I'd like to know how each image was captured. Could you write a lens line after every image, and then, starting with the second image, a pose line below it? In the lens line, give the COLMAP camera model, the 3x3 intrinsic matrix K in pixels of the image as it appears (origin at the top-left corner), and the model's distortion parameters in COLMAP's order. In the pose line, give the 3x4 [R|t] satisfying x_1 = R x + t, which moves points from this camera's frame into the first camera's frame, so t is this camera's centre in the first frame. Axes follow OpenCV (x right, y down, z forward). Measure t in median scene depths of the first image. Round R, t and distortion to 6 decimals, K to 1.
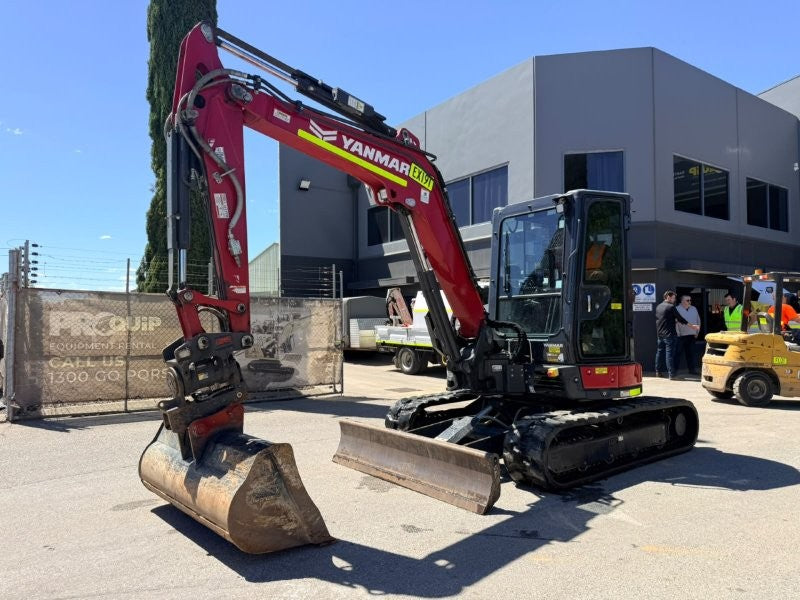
lens RADIAL K [[568.4, 0, 403.2], [0, 568.4, 286.1], [0, 0, 1]] dist [0.107420, -0.180877]
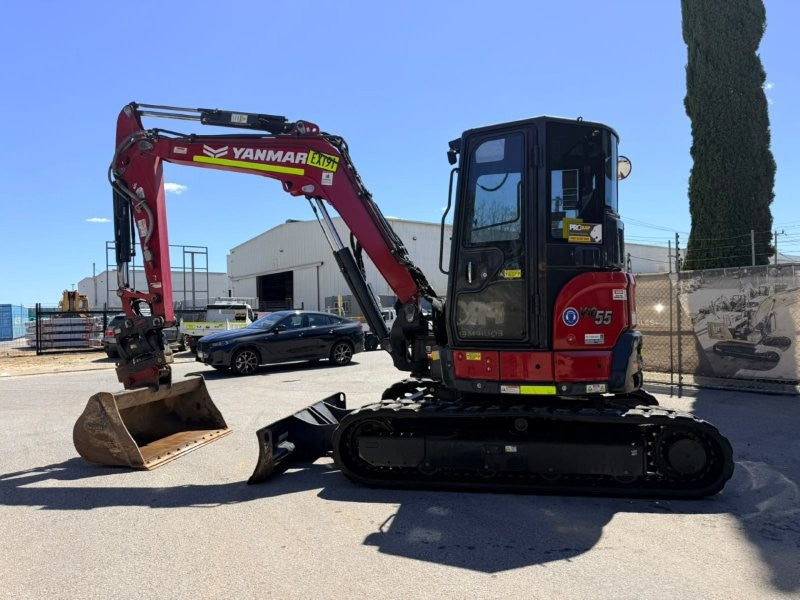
lens RADIAL K [[555.7, 0, 398.5], [0, 555.7, 303.2], [0, 0, 1]] dist [0.106347, -0.156840]
pose [[0.642153, -0.044776, -0.765268, 0.978963], [0.090738, 0.995714, 0.017881, 0.066222], [0.761188, -0.080921, 0.643463, 0.478730]]
